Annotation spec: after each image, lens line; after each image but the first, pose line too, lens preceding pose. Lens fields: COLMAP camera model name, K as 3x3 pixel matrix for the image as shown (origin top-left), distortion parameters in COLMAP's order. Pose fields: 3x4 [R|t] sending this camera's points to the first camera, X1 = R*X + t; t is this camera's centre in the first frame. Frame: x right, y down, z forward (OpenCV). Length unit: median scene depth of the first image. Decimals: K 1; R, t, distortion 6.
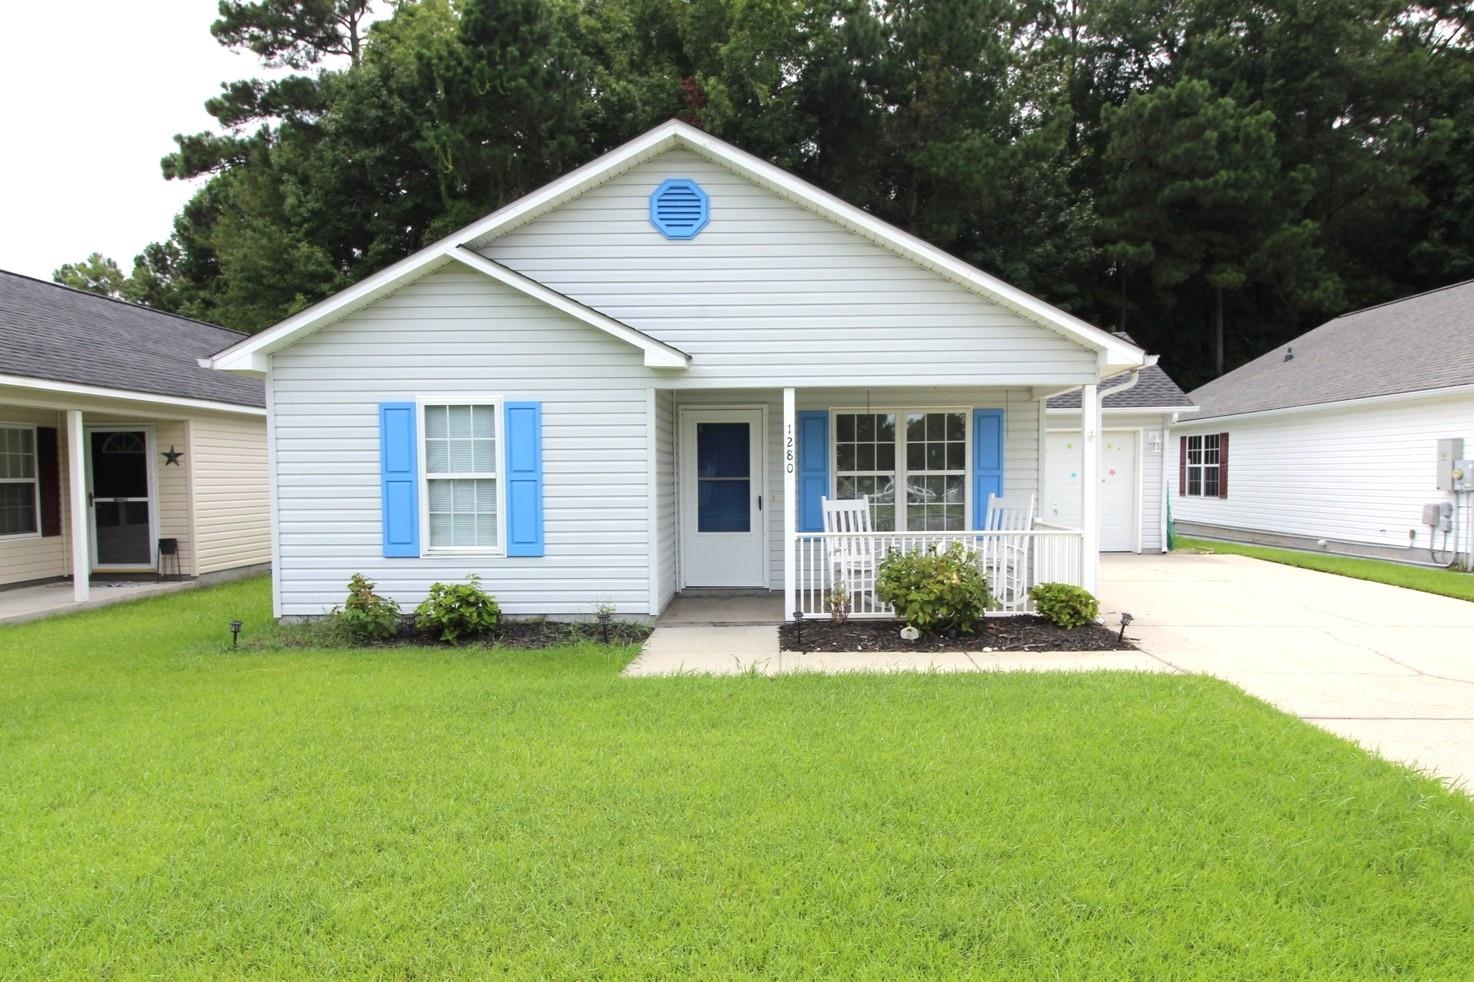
lens RADIAL K [[966.2, 0, 738.8], [0, 966.2, 524.1], [0, 0, 1]] dist [0.002837, -0.000022]
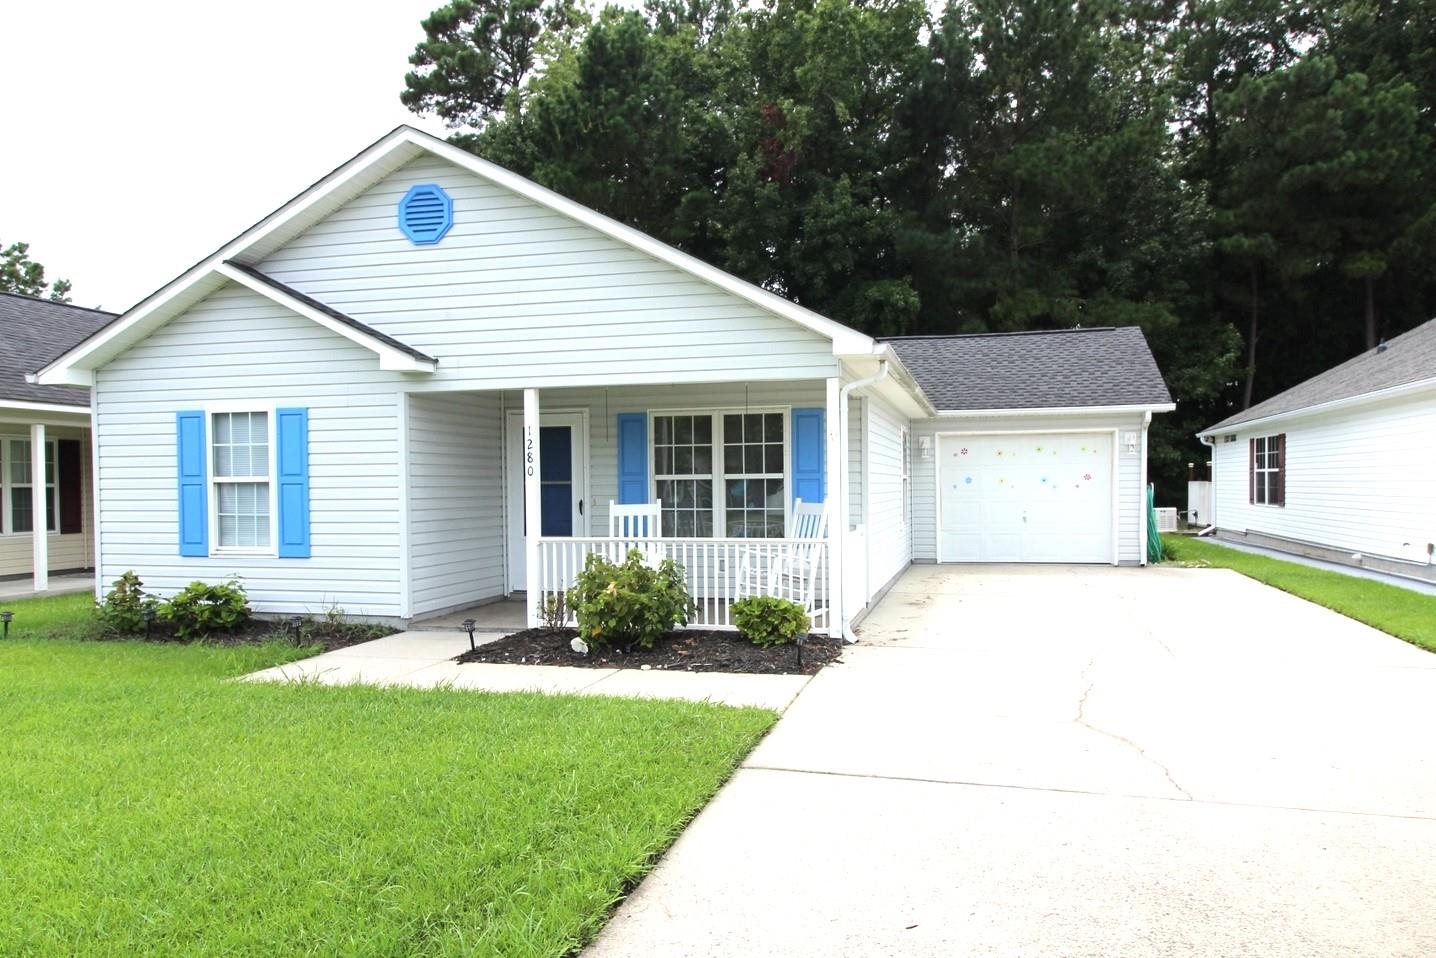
lens RADIAL K [[912.5, 0, 773.8], [0, 912.5, 502.8], [0, 0, 1]] dist [-0.002184, -0.001222]
pose [[0.977430, 0.003664, -0.211229, 0.412053], [-0.009918, 0.999543, -0.028553, -0.001785], [0.211028, 0.030003, 0.977019, 0.131079]]
